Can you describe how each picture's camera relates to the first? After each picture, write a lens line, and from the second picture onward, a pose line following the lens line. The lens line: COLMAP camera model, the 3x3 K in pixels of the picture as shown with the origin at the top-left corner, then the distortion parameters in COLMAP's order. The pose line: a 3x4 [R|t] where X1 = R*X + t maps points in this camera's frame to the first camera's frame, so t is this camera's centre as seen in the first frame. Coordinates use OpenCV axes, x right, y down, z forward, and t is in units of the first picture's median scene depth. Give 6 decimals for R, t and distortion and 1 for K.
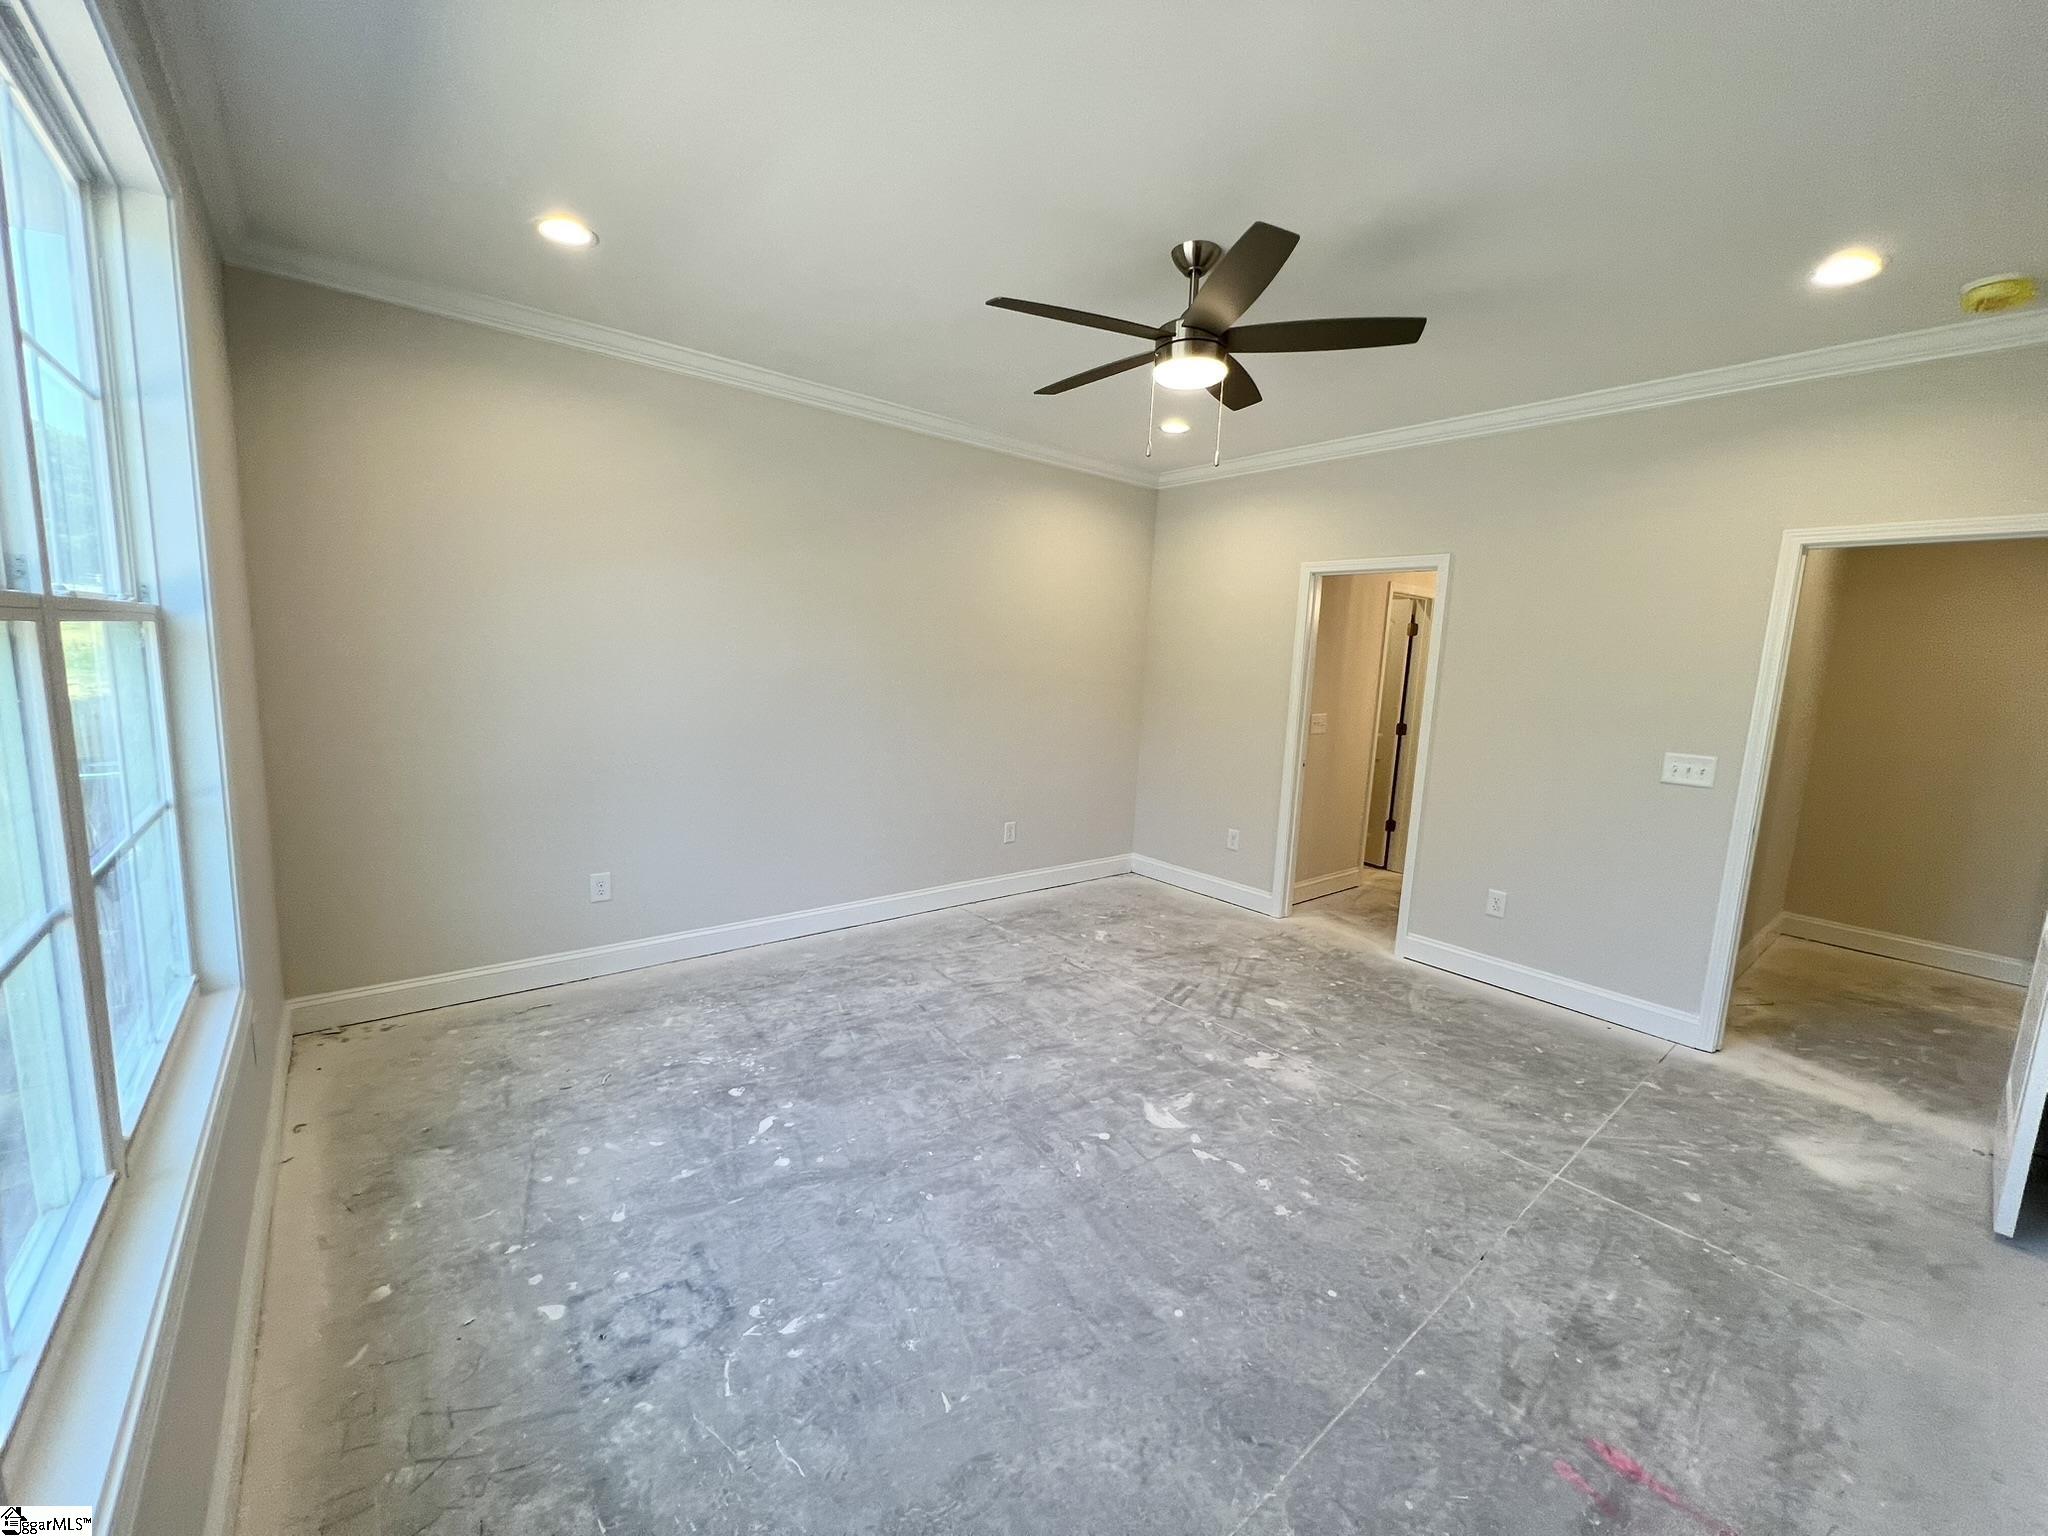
lens RADIAL K [[817.1, 0, 1025.1], [0, 817.1, 772.6], [0, 0, 1]] dist [-0.000180, 0.000067]
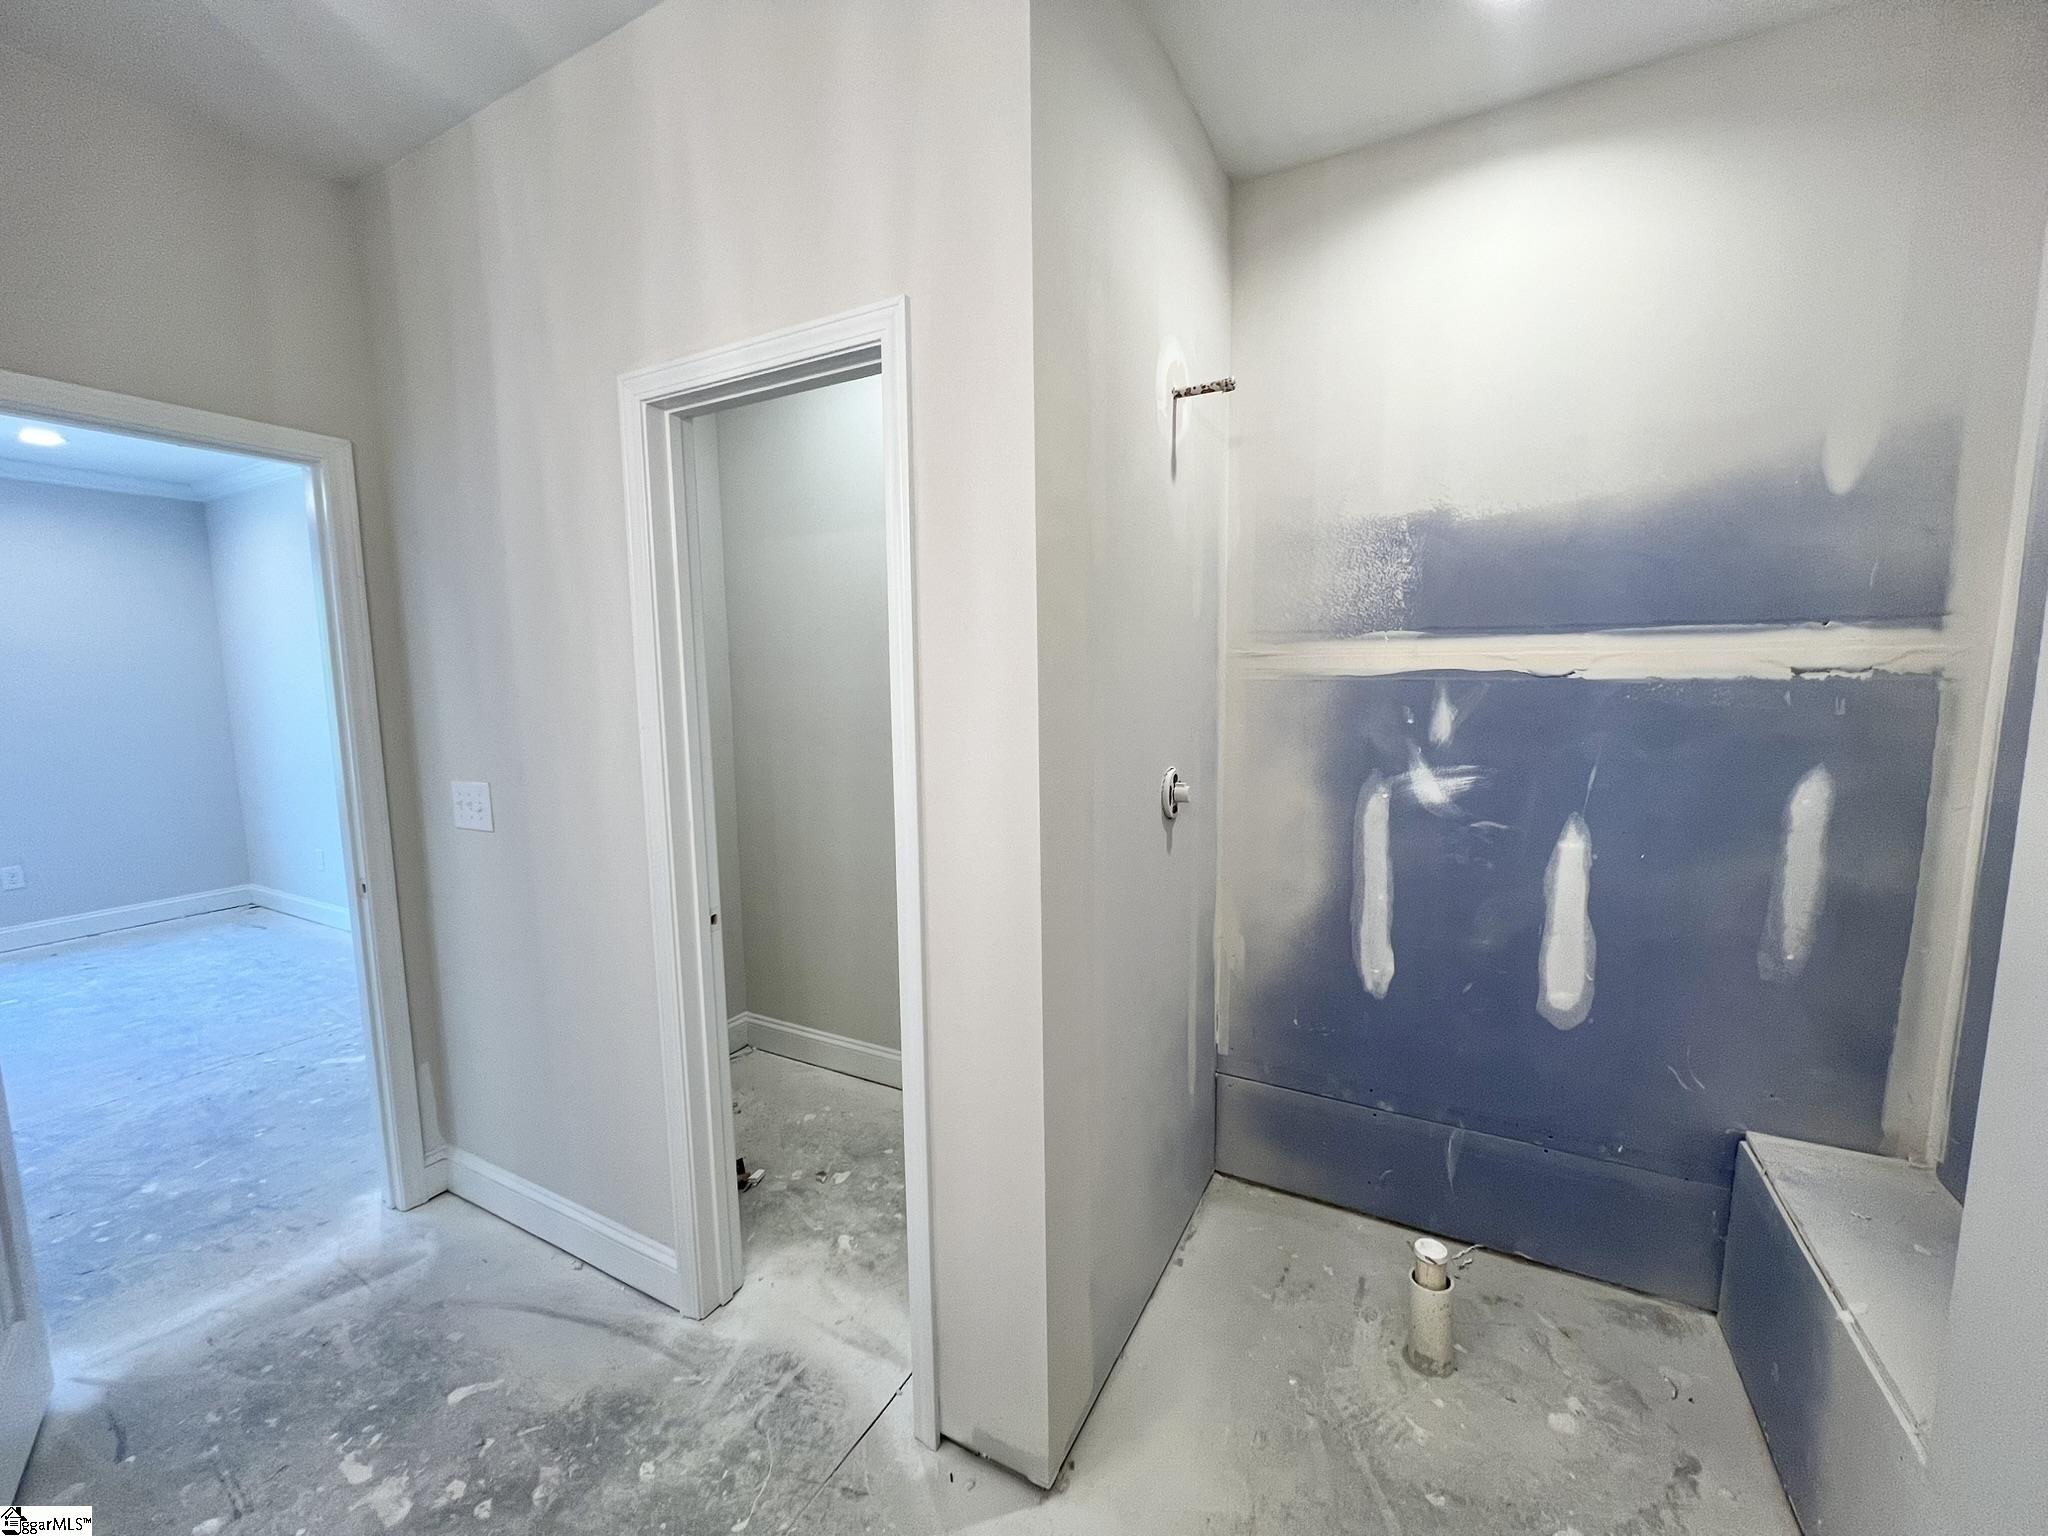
lens RADIAL K [[821.8, 0, 1025.6], [0, 821.8, 771.6], [0, 0, 1]] dist [-0.002355, 0.000619]
pose [[0.367580, 0.048064, -0.928749, 1.025315], [-0.101219, 0.994799, 0.011422, -0.122738], [0.924467, 0.089808, 0.370533, 1.357295]]
